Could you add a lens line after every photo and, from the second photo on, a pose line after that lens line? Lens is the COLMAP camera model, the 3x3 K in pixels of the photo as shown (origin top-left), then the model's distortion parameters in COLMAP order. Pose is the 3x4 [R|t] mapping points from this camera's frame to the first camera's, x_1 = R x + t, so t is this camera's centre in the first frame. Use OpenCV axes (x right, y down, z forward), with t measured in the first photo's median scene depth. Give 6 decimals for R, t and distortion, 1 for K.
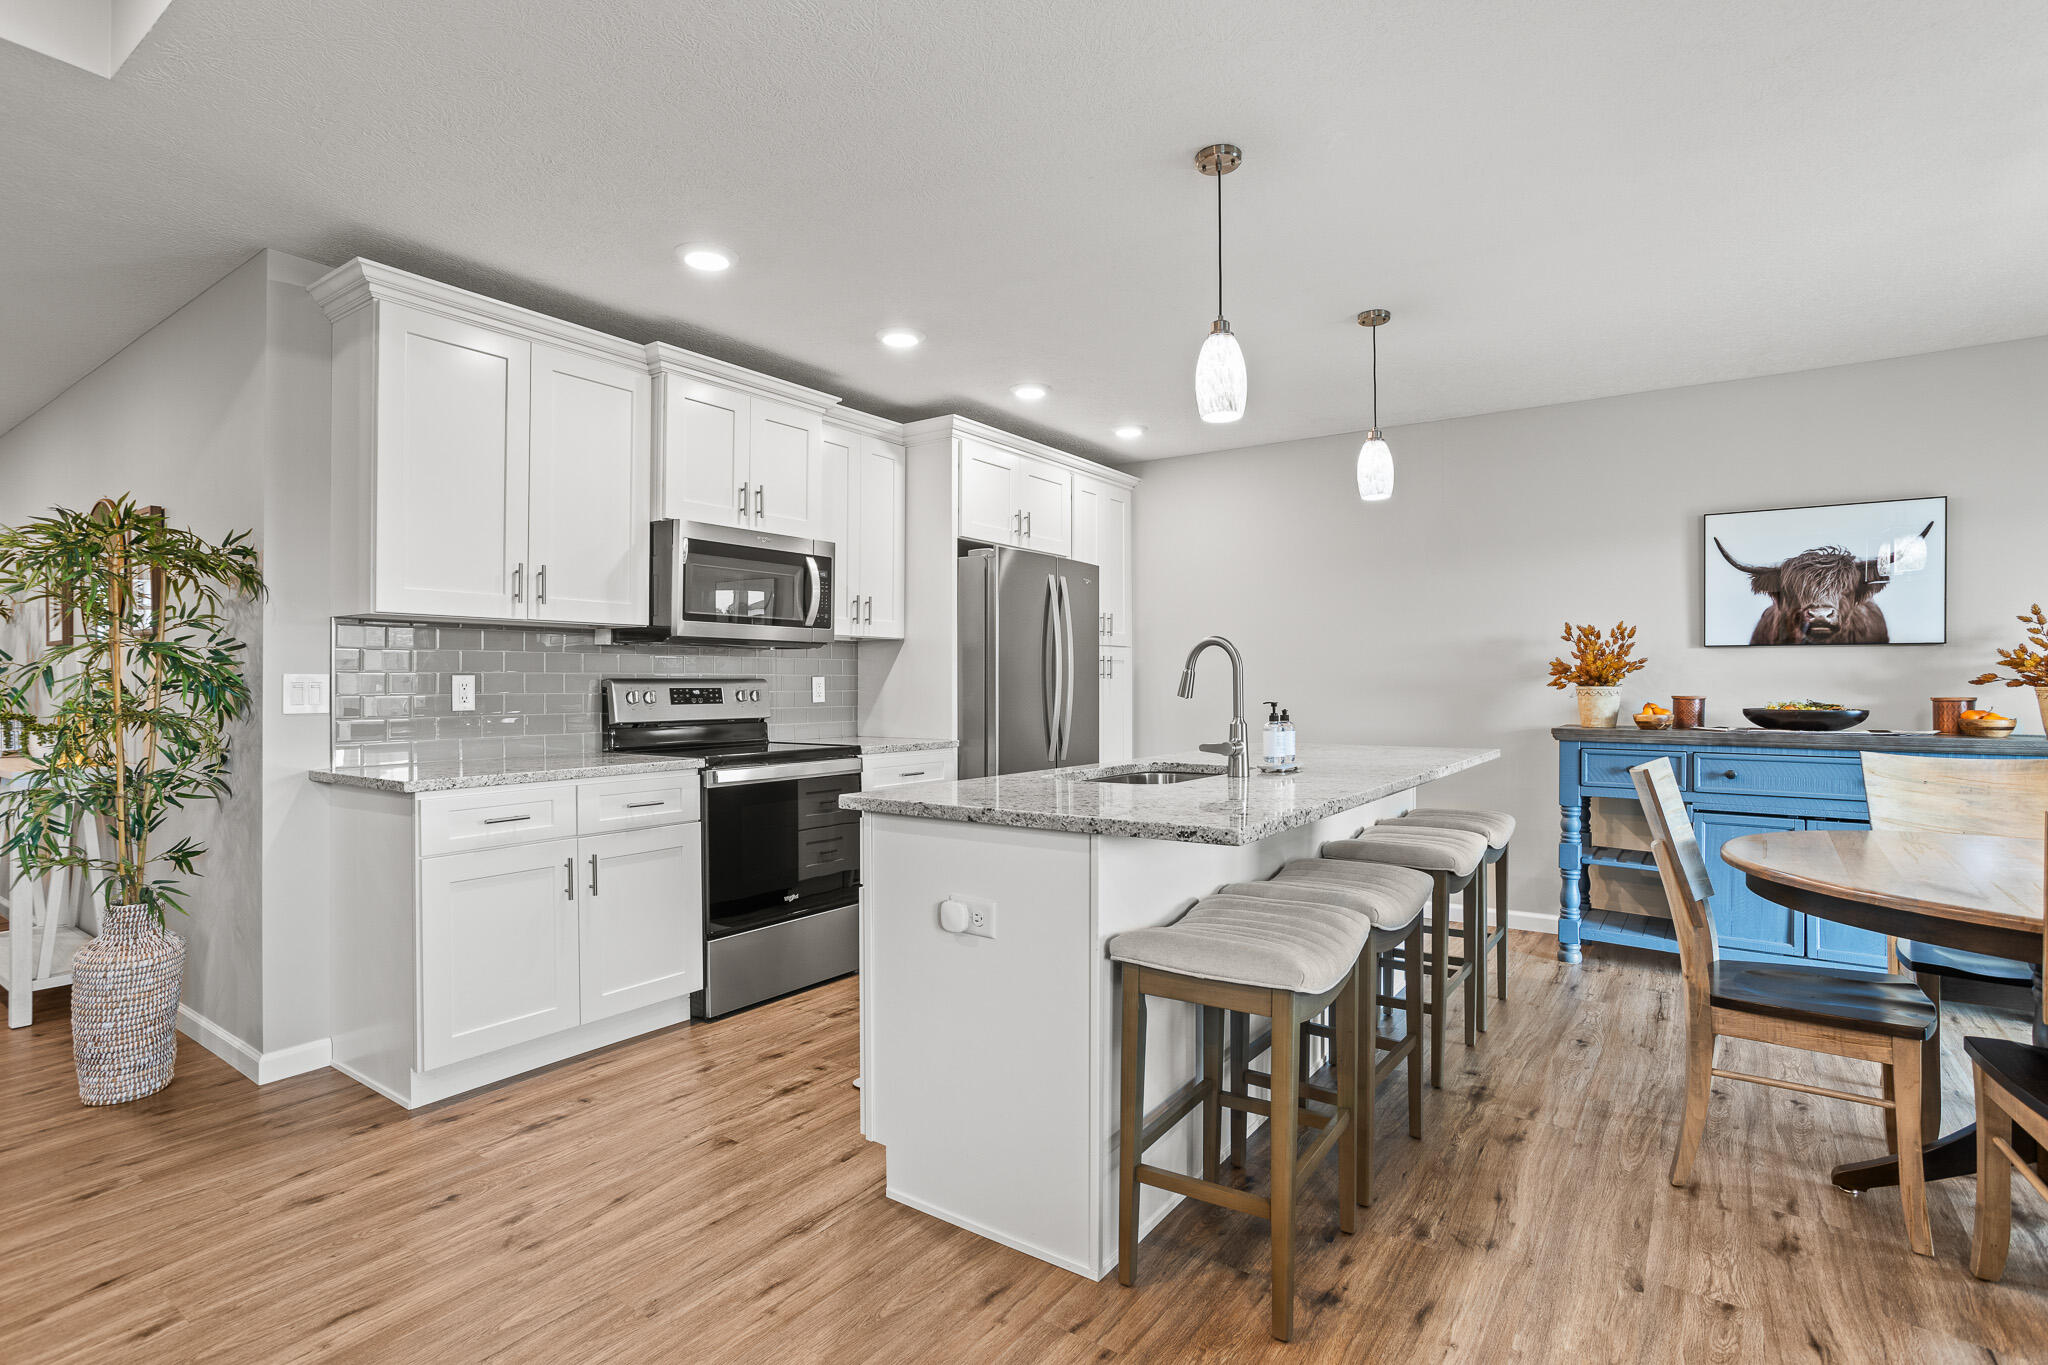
lens RADIAL K [[992.1, 0, 1018.8], [0, 992.1, 675.5], [0, 0, 1]] dist [-0.044548, 0.027398]
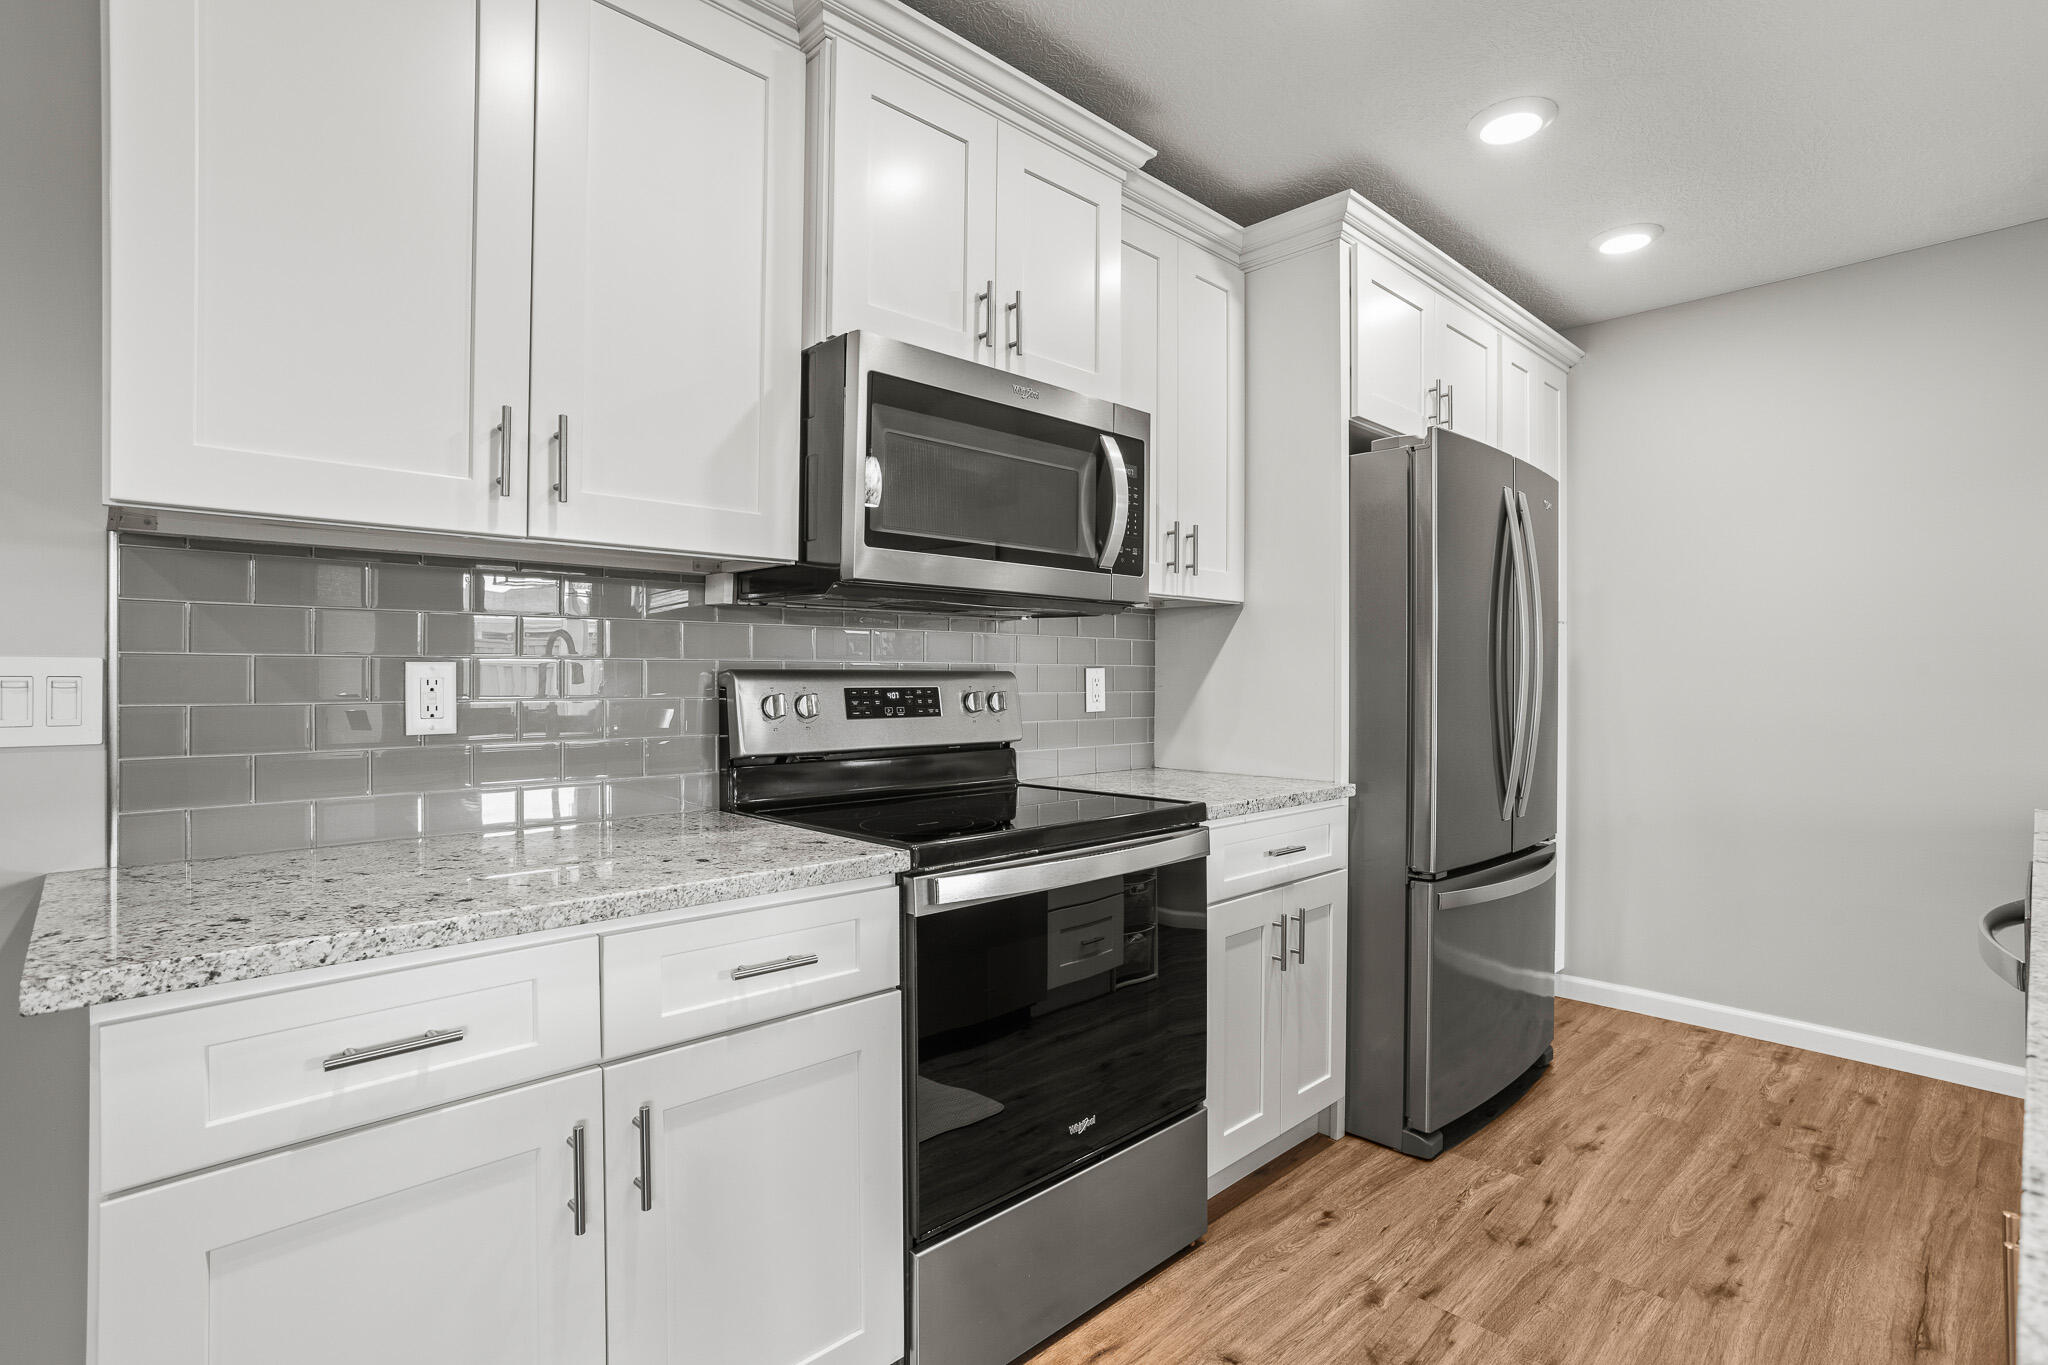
lens RADIAL K [[992.1, 0, 1018.8], [0, 992.1, 675.5], [0, 0, 1]] dist [-0.044548, 0.027398]
pose [[0.980940, 0.005295, -0.194241, -0.159717], [-0.004004, 0.999967, 0.007037, 0.001859], [0.194272, -0.006125, 0.980929, 0.497867]]
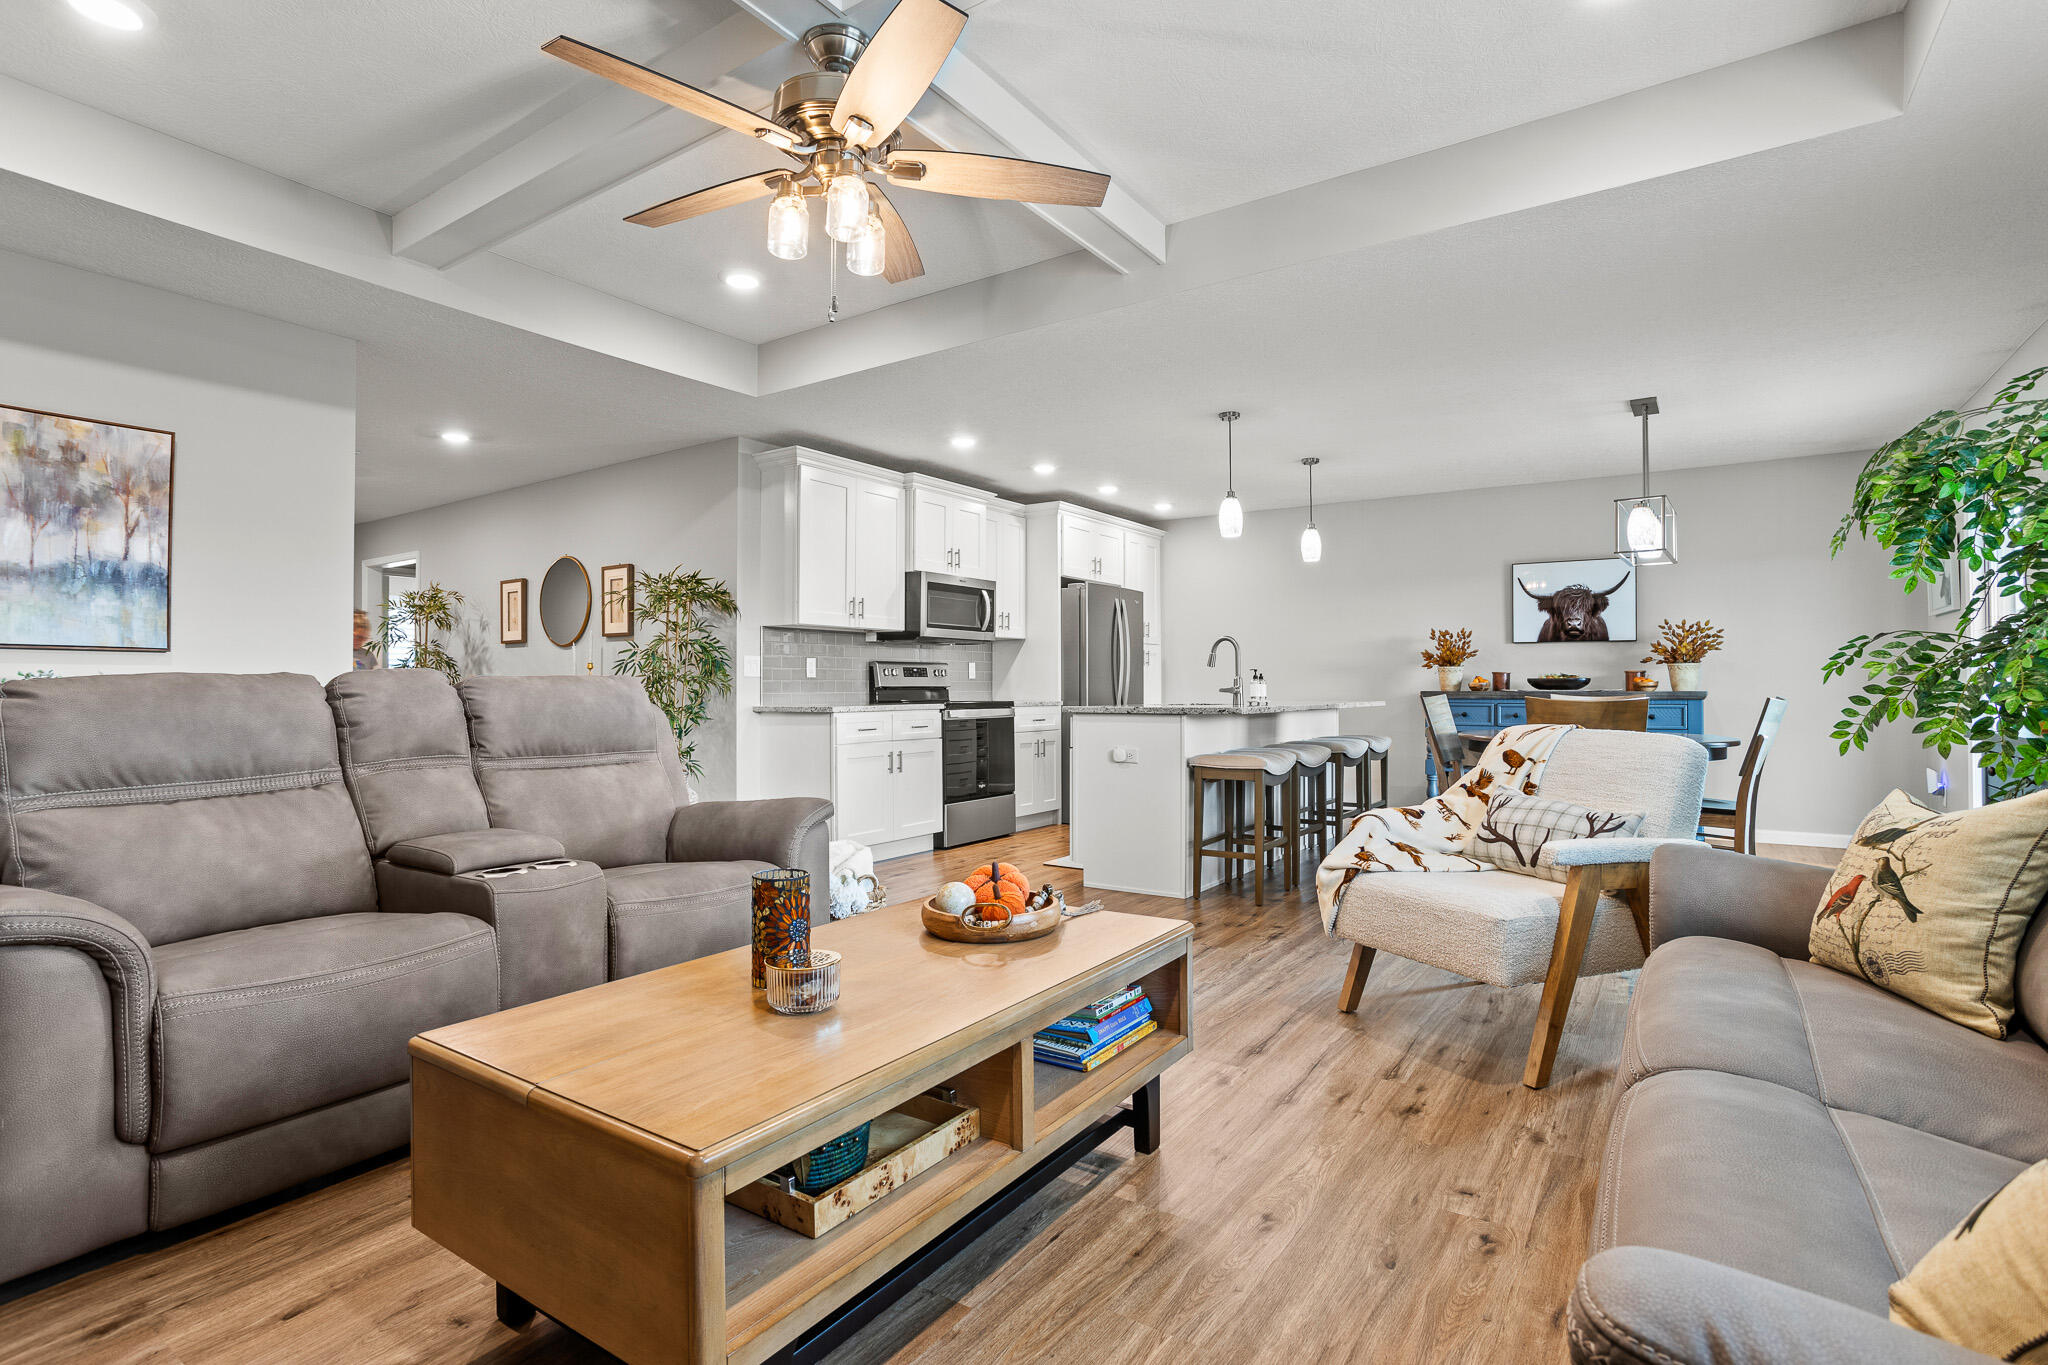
lens RADIAL K [[968.8, 0, 1024.0], [0, 968.8, 682.5], [0, 0, 1]] dist [-0.043796, -0.000198]
pose [[0.999871, -0.001847, 0.015943, -0.173586], [0.001799, 0.999994, 0.002980, 0.034611], [-0.015949, -0.002951, 0.999868, -0.680309]]
